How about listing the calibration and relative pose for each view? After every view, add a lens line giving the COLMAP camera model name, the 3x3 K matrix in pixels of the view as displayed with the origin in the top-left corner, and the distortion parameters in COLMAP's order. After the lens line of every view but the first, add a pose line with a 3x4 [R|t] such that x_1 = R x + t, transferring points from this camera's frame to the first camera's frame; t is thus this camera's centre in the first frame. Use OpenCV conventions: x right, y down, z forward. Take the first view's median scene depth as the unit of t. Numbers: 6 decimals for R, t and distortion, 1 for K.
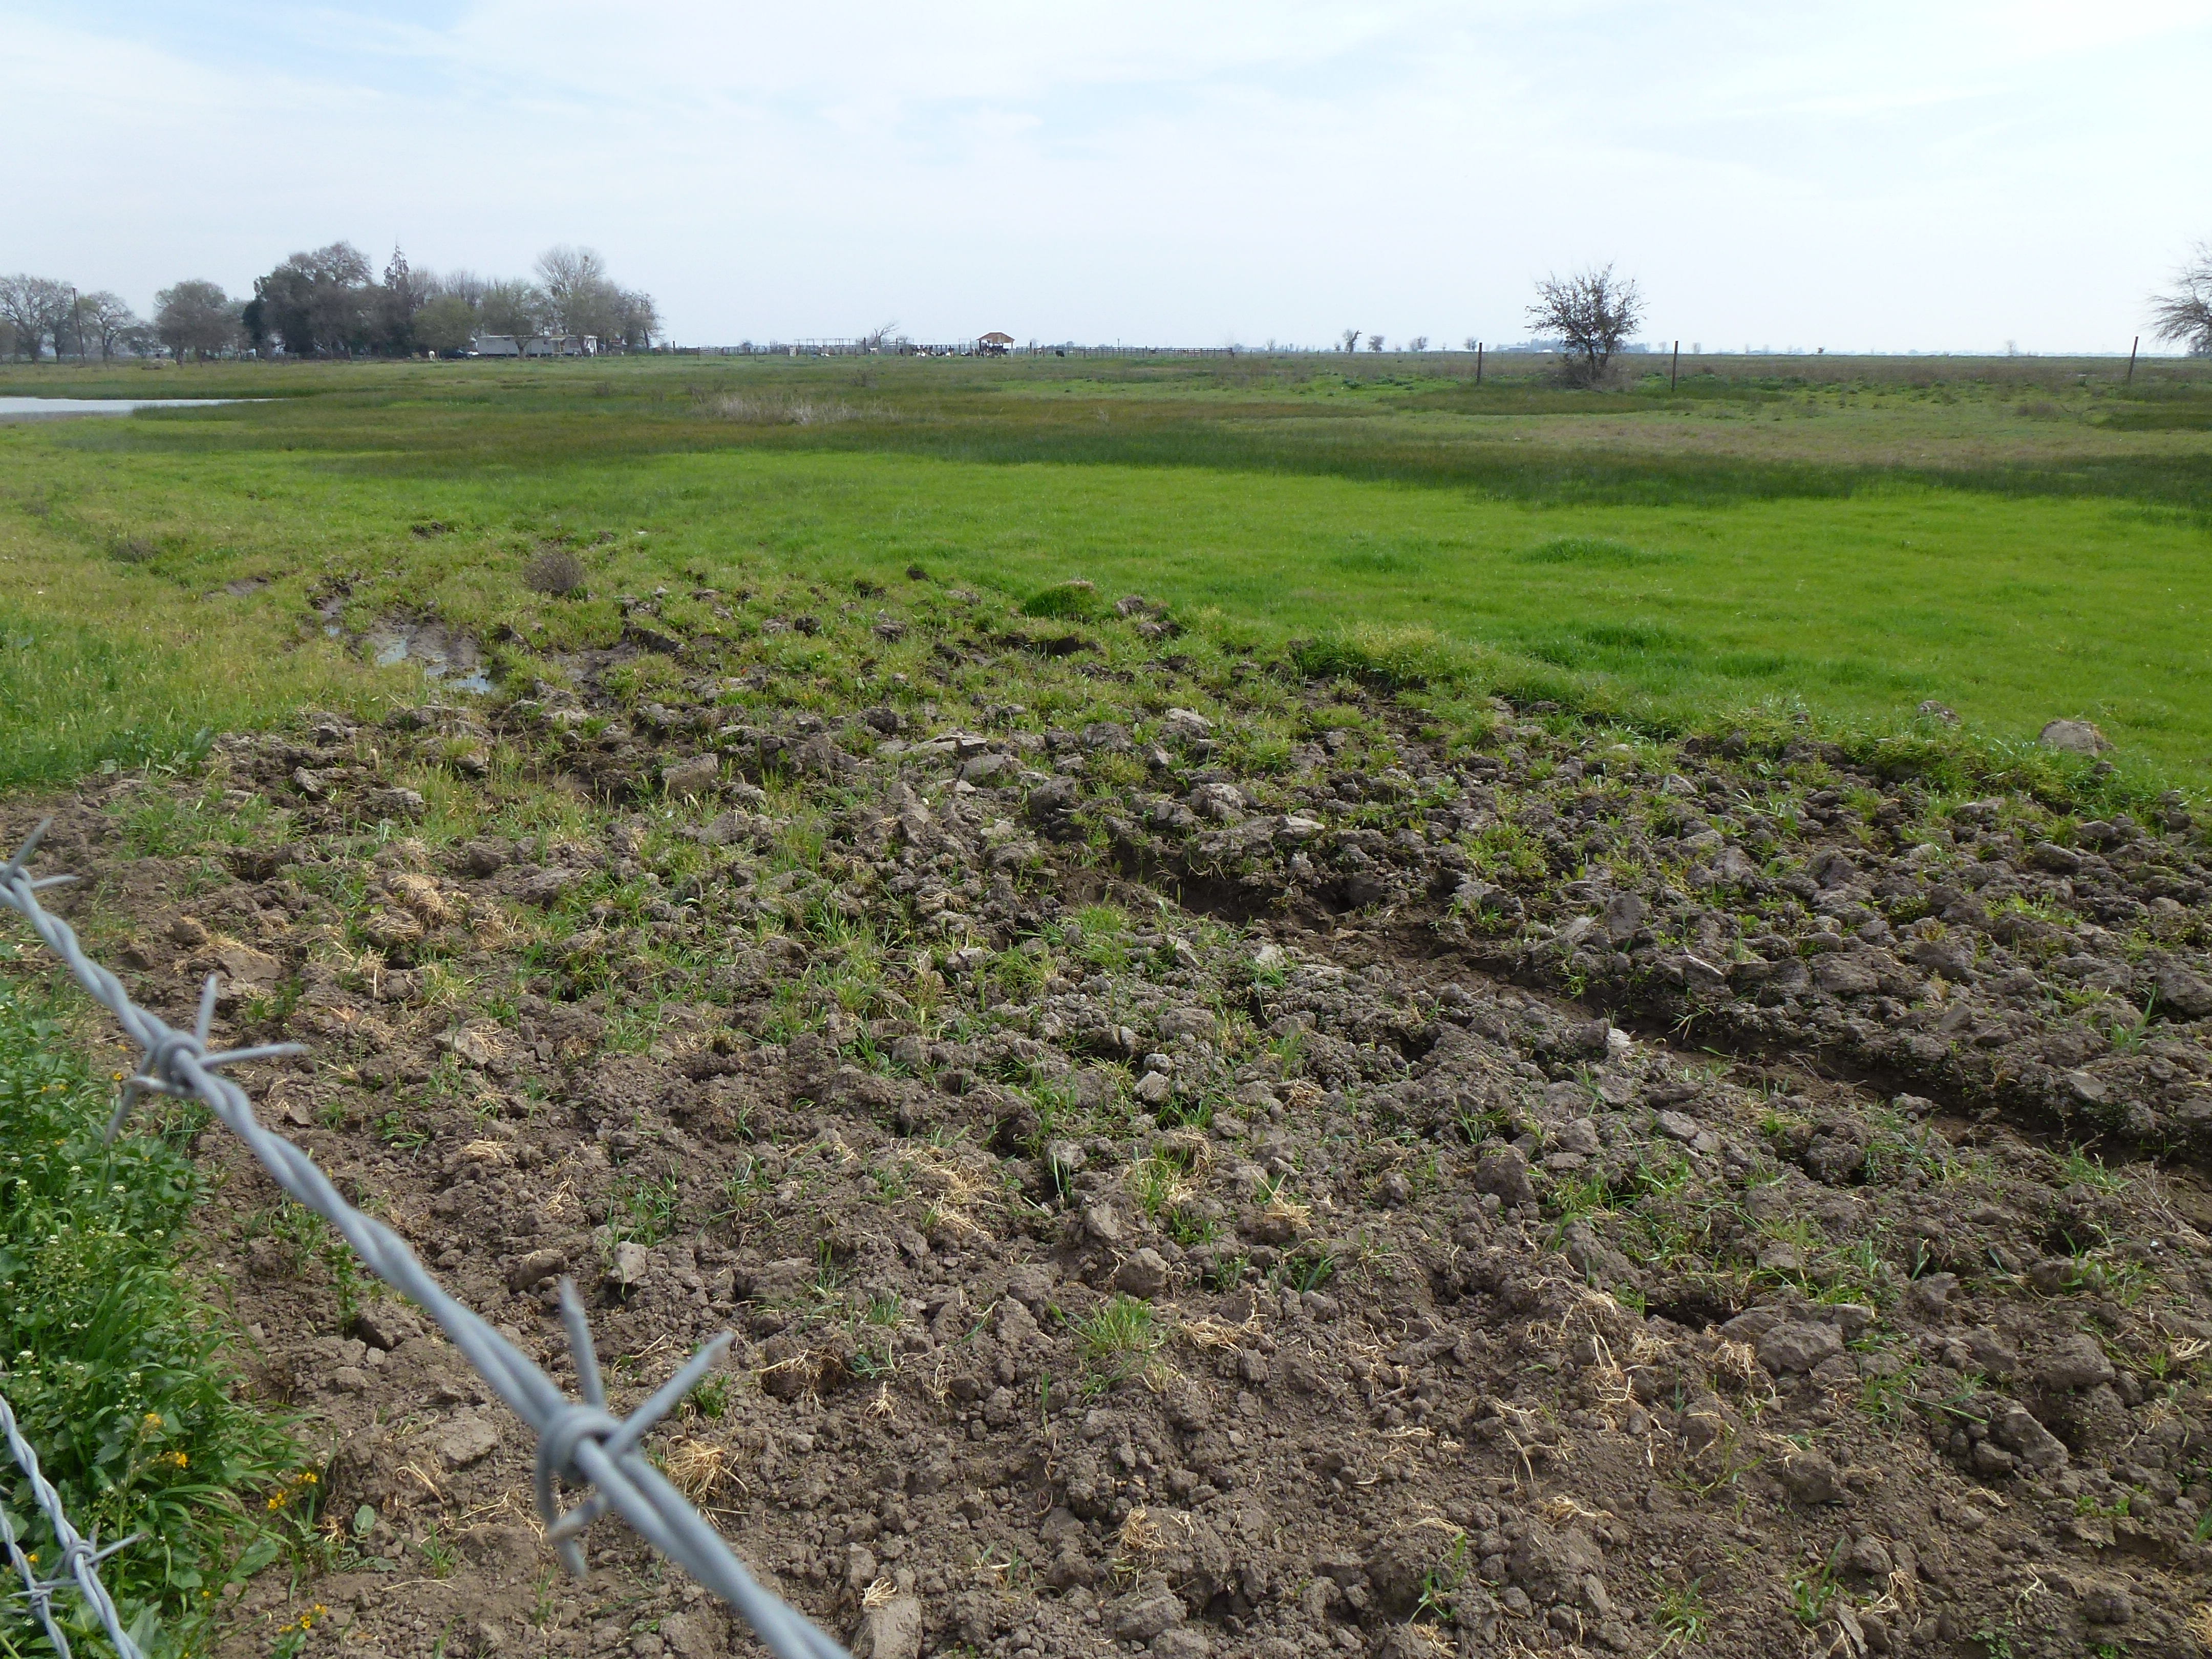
lens RADIAL K [[1602.8, 0, 1094.0], [0, 1602.8, 827.2], [0, 0, 1]] dist [-0.051334, 0.021233]
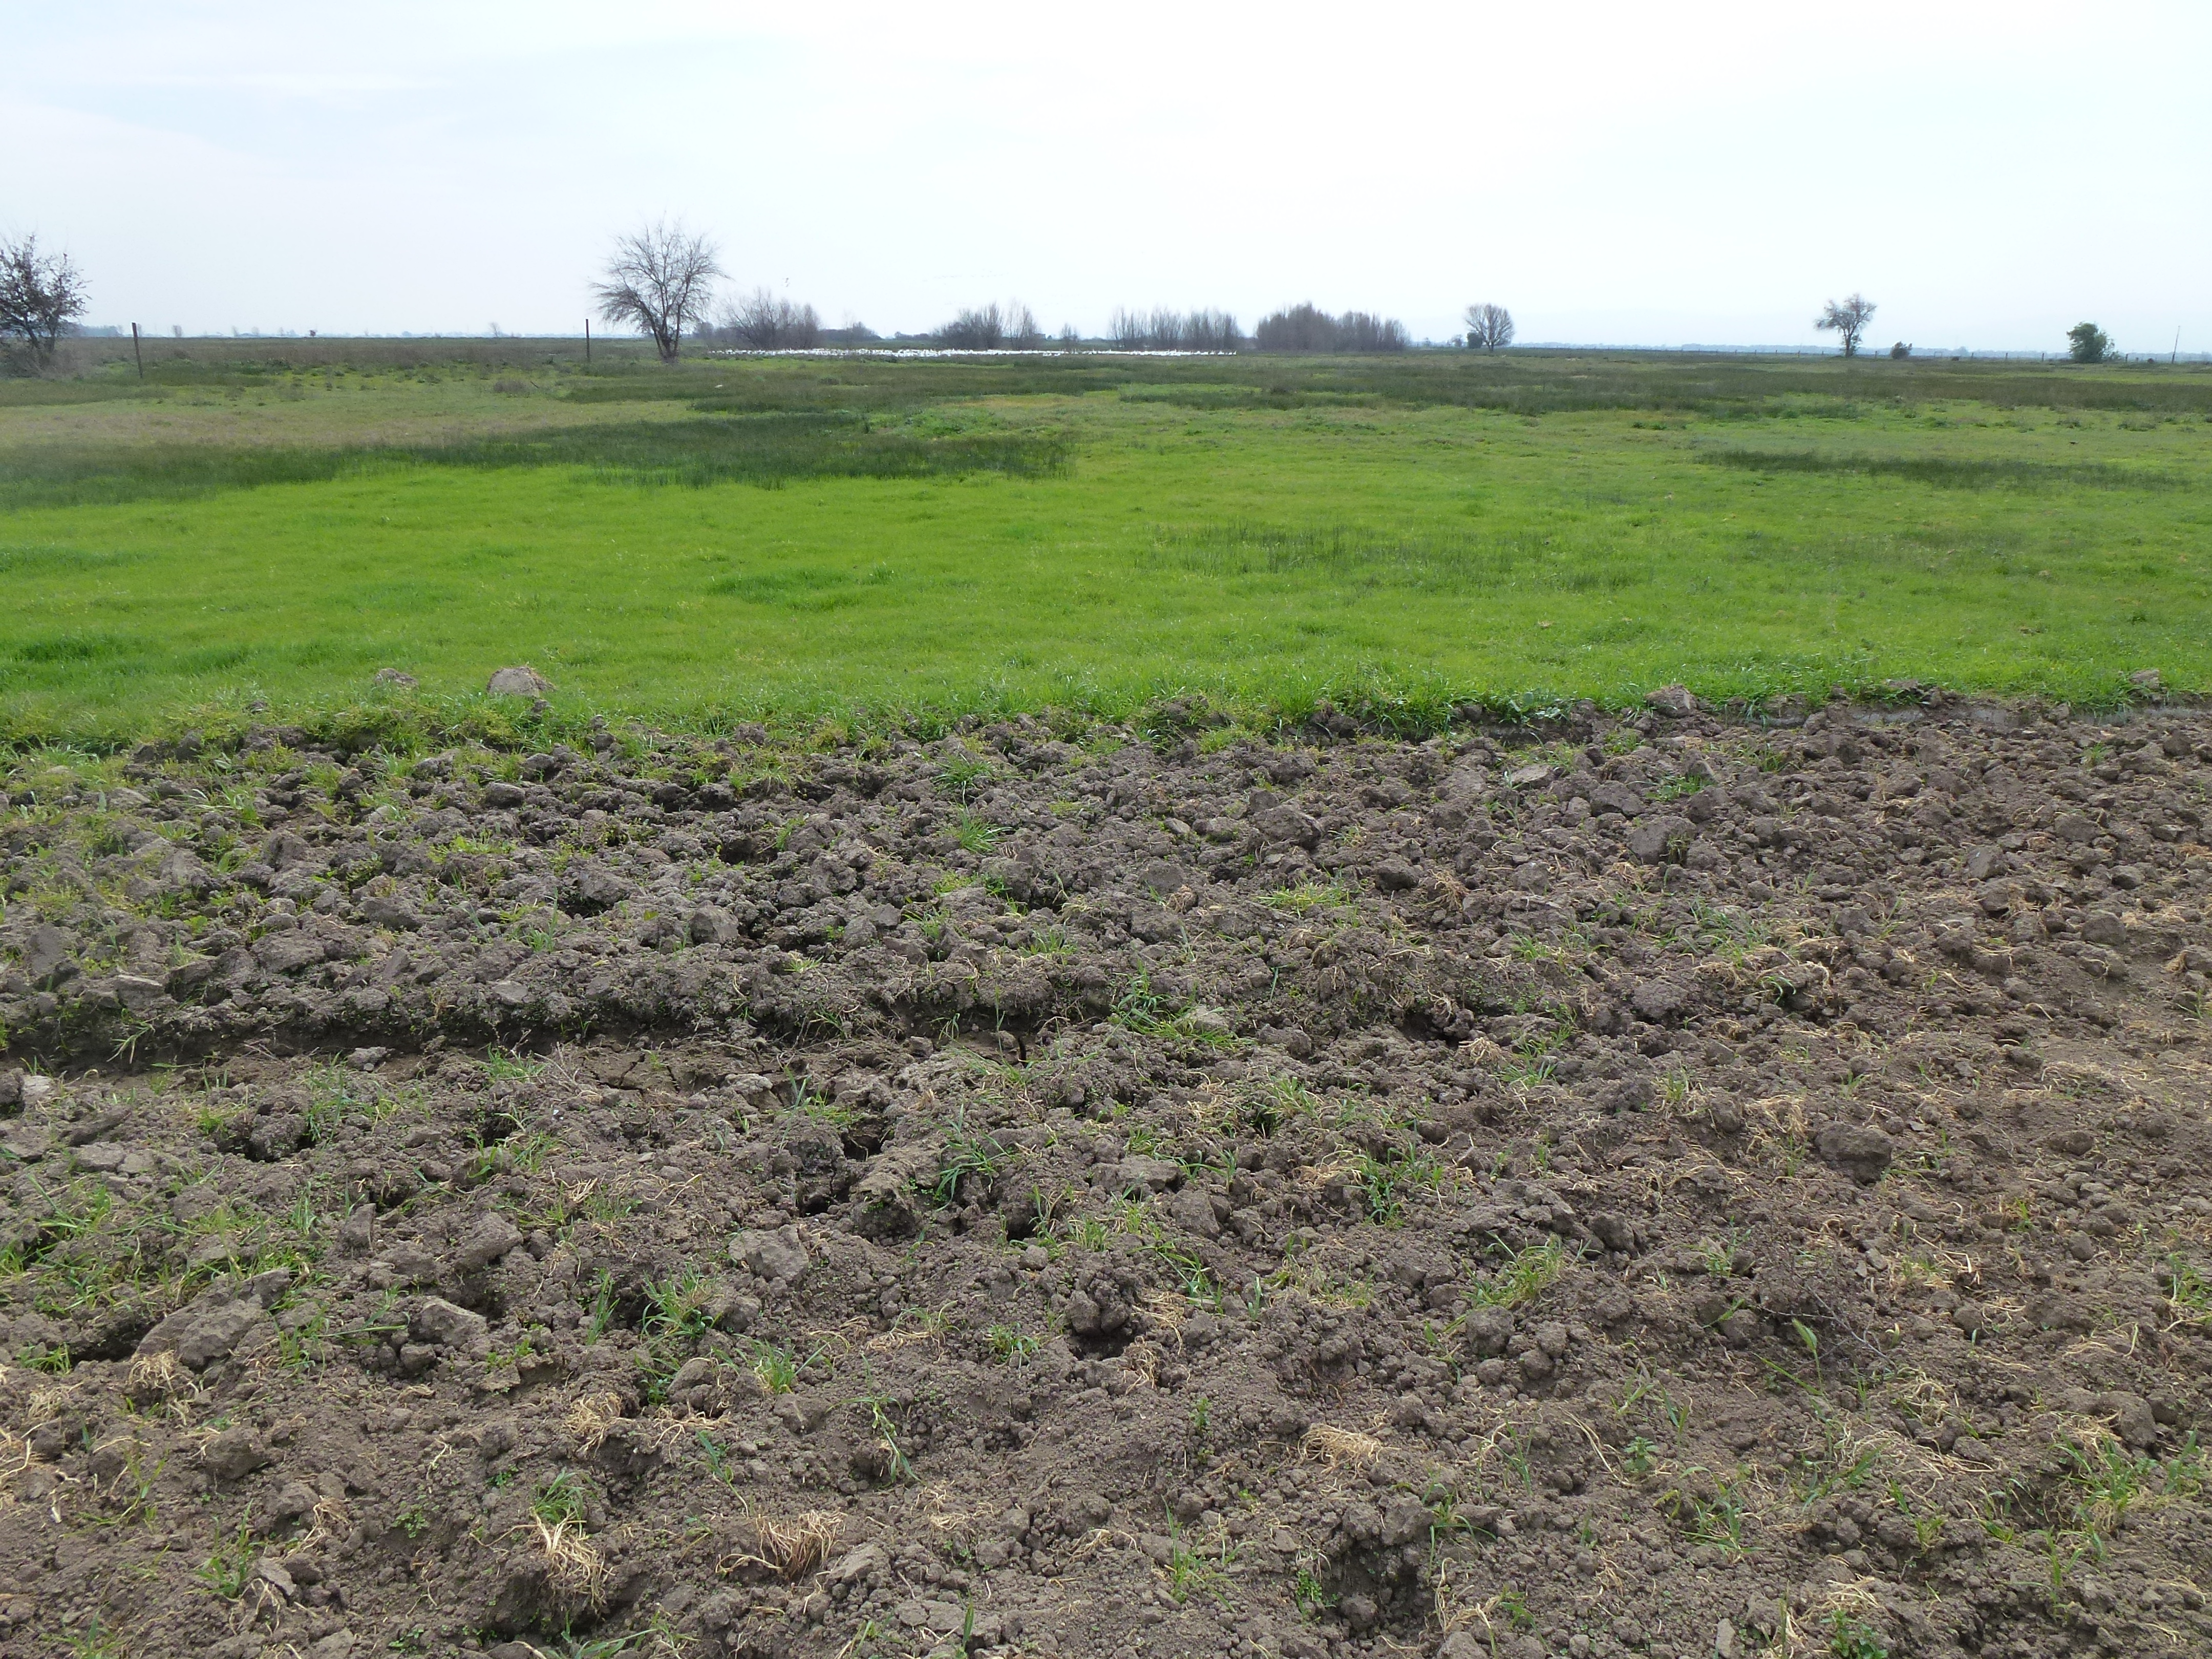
lens RADIAL K [[1602.8, 0, 1096.7], [0, 1602.8, 823.4], [0, 0, 1]] dist [-0.051334, 0.021233]
pose [[0.655080, -0.208101, 0.726336, 0.084798], [0.202210, 0.974542, 0.096842, 0.017762], [-0.727998, 0.083433, 0.680484, -0.056481]]
